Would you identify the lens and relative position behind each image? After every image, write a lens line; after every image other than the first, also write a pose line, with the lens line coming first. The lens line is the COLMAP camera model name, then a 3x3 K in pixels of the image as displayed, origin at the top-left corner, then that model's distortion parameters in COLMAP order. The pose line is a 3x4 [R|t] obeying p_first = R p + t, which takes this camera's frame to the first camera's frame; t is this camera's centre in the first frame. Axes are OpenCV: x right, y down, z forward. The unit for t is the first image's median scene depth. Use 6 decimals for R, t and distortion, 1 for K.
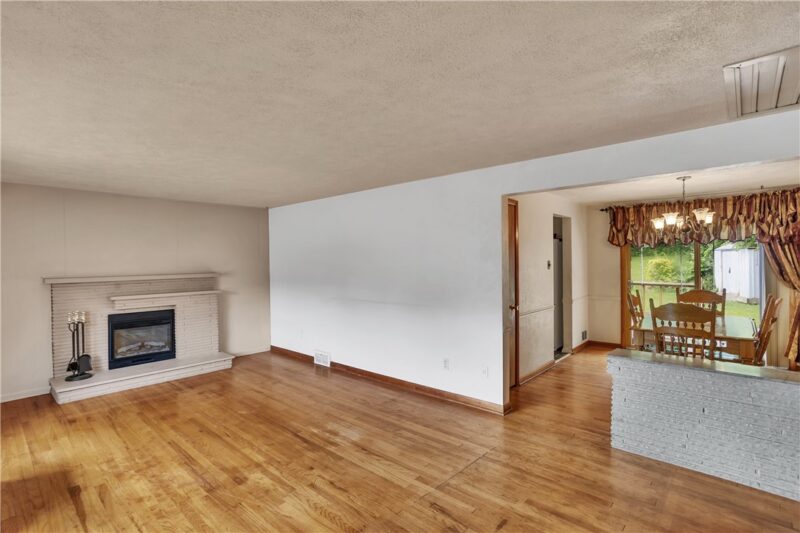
lens RADIAL K [[383.4, 0, 394.8], [0, 383.4, 262.7], [0, 0, 1]] dist [-0.037994, 0.019784]
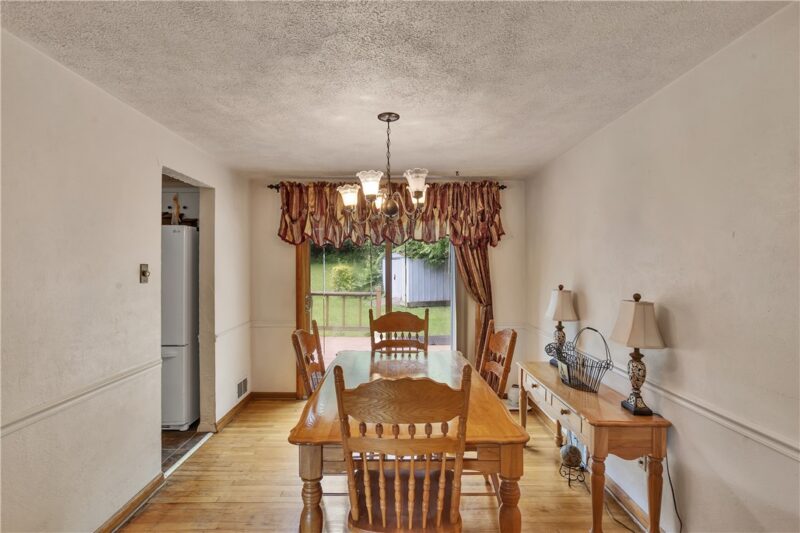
lens RADIAL K [[402.3, 0, 393.7], [0, 402.3, 266.3], [0, 0, 1]] dist [-0.030949, 0.013092]
pose [[0.736915, 0.012168, 0.675876, 0.290810], [-0.007136, 0.999922, -0.010222, 0.000440], [-0.675947, 0.002710, 0.736945, 0.433629]]
